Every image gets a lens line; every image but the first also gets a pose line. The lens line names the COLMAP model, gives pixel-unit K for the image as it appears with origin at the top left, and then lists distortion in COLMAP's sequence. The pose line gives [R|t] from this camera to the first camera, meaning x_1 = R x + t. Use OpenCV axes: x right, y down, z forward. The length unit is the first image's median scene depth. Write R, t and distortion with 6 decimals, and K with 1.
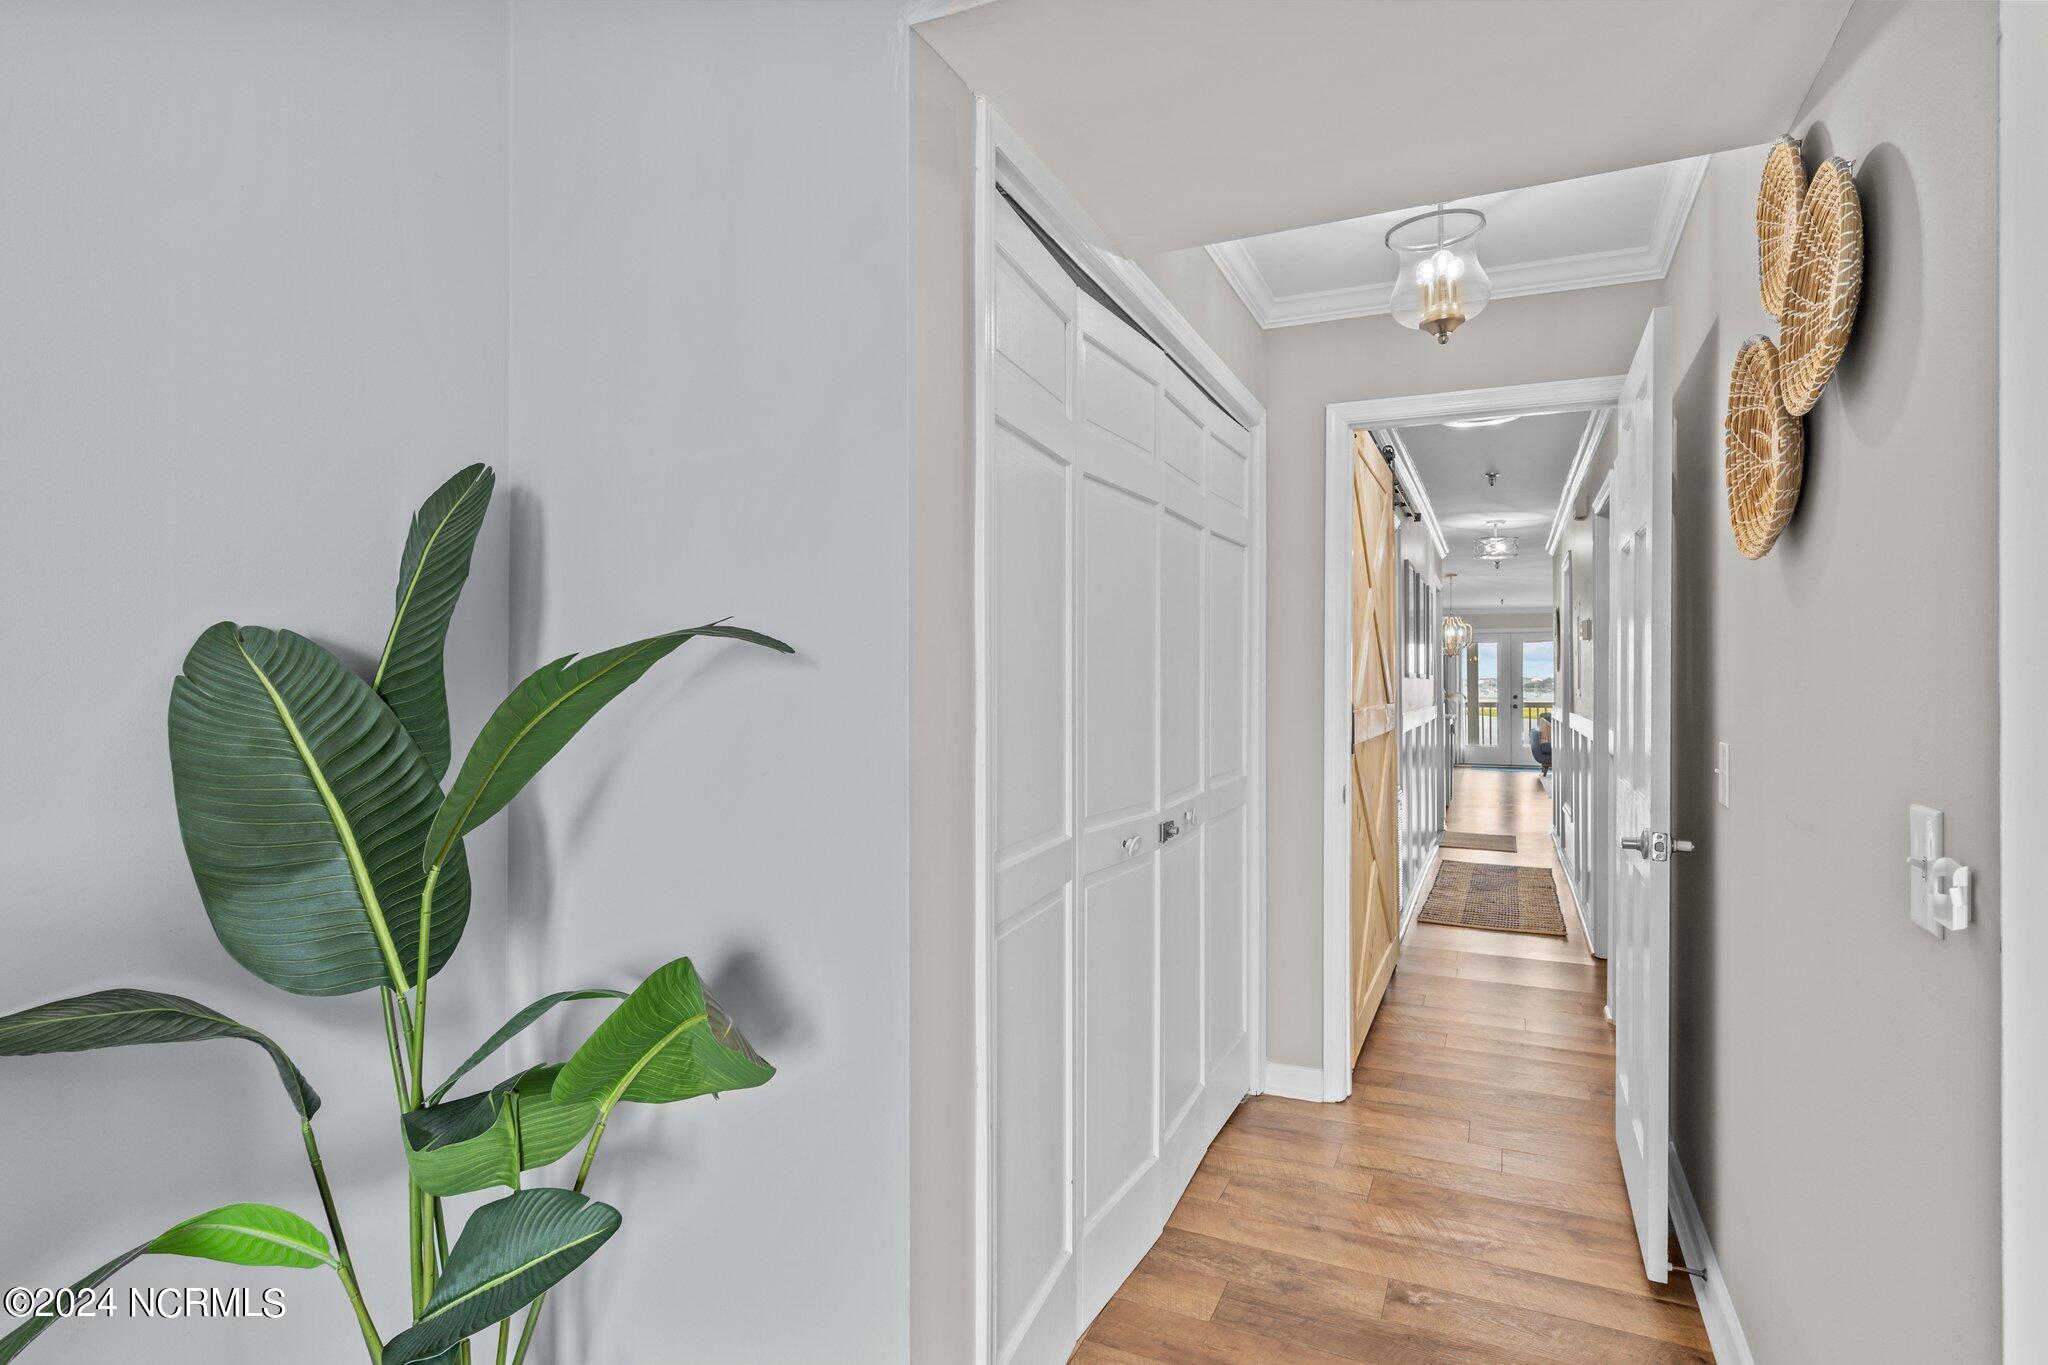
lens RADIAL K [[1053.5, 0, 1022.1], [0, 1053.5, 690.5], [0, 0, 1]] dist [-0.001860, -0.000037]
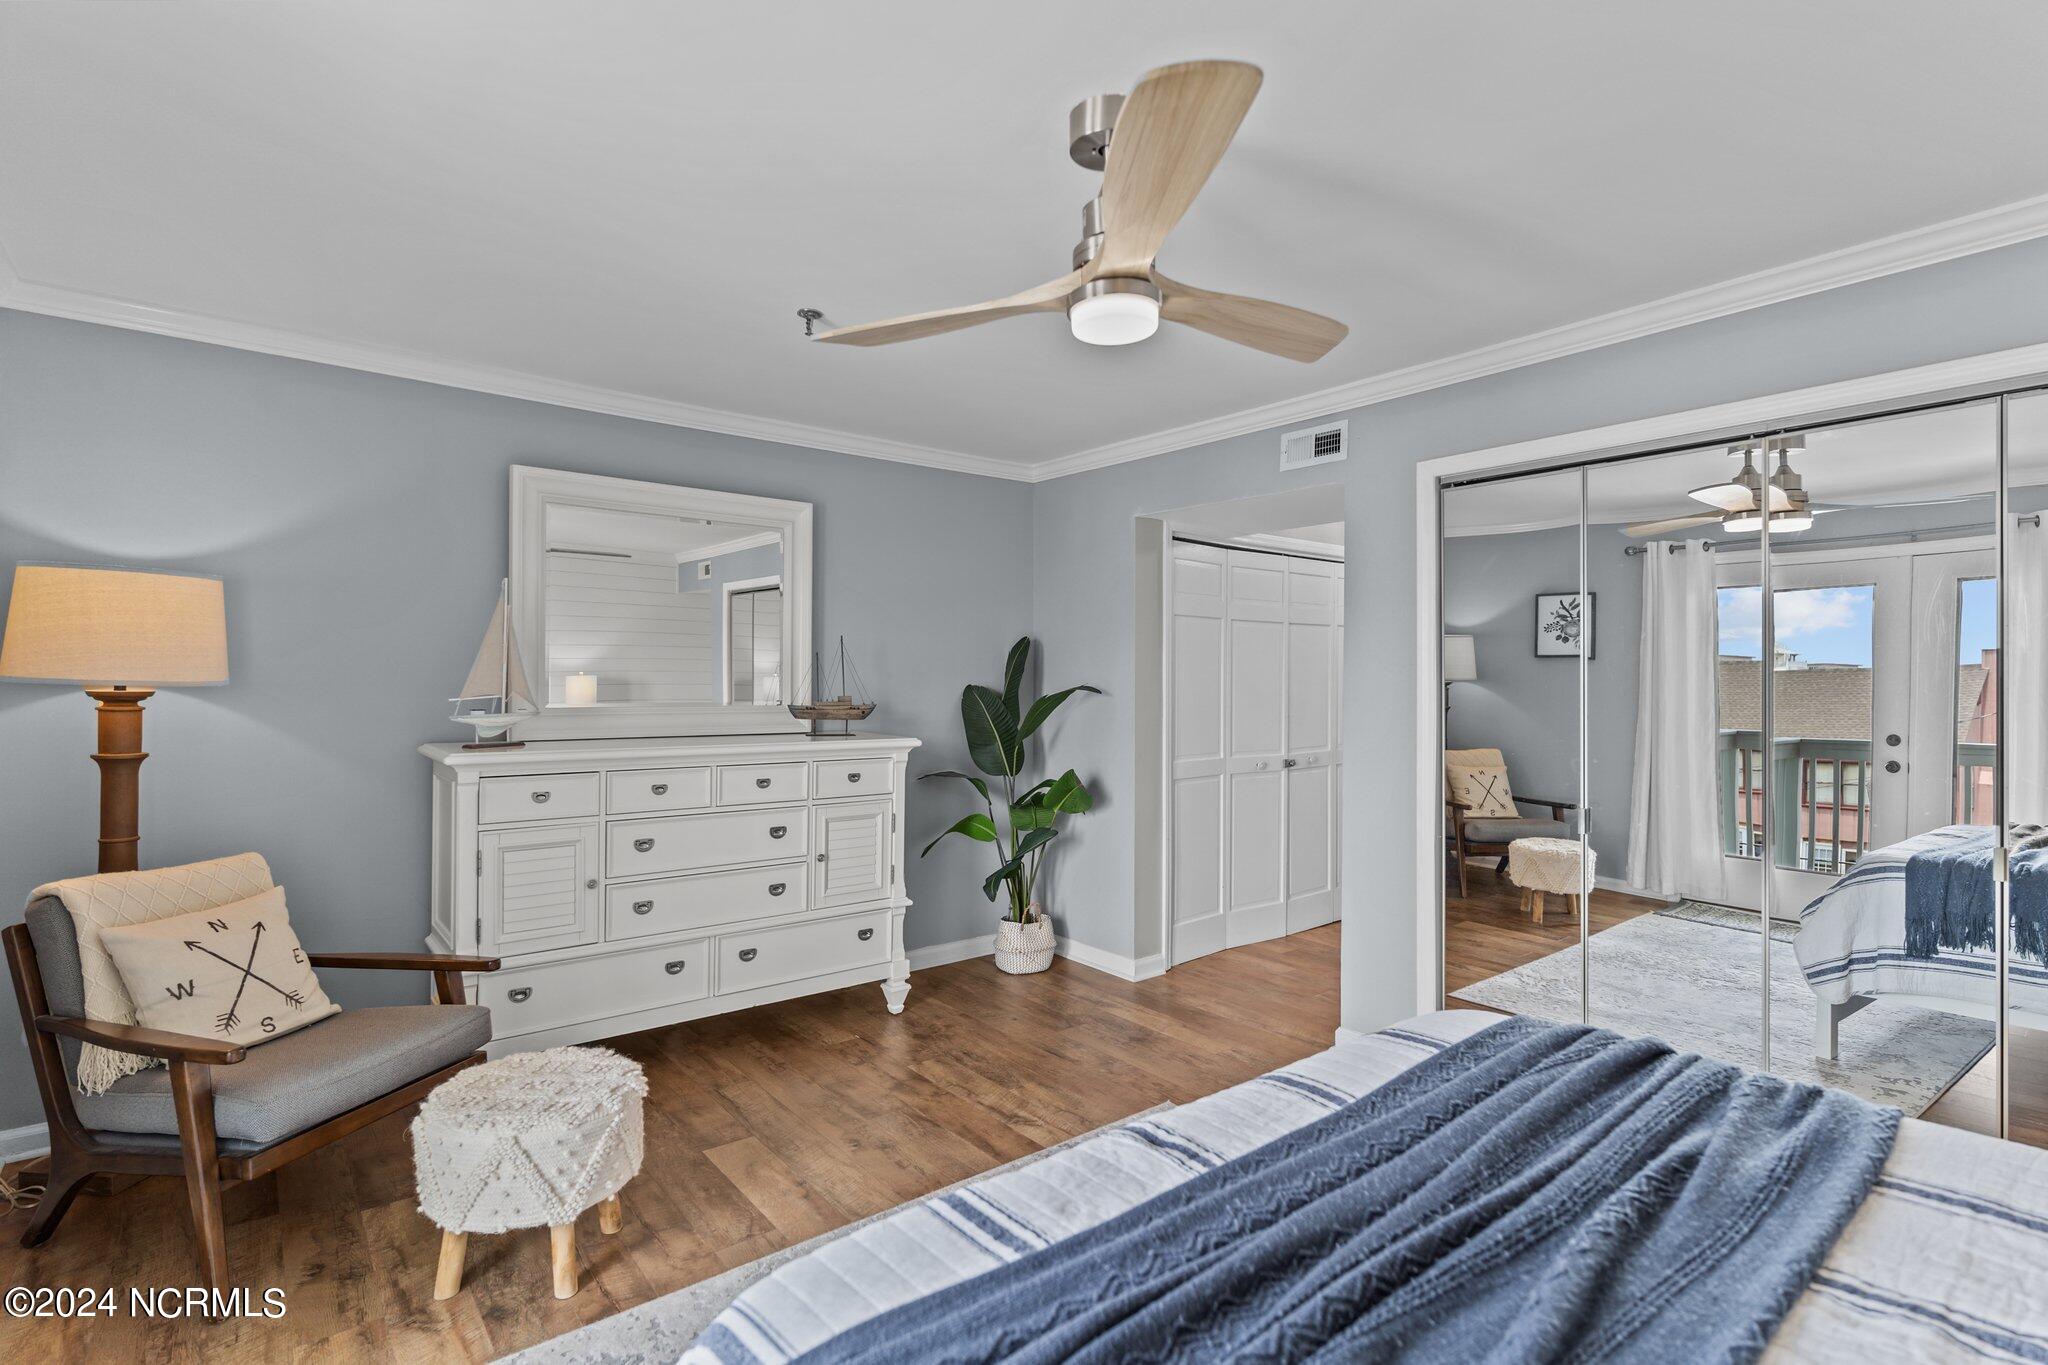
lens RADIAL K [[991.4, 0, 1024.0], [0, 991.4, 682.5], [0, 0, 1]] dist [0.001724, 0.000195]
pose [[0.900849, 0.003270, -0.434121, 1.048874], [-0.006314, 0.999965, -0.005571, -0.053157], [0.434087, 0.007760, 0.900837, -2.271930]]
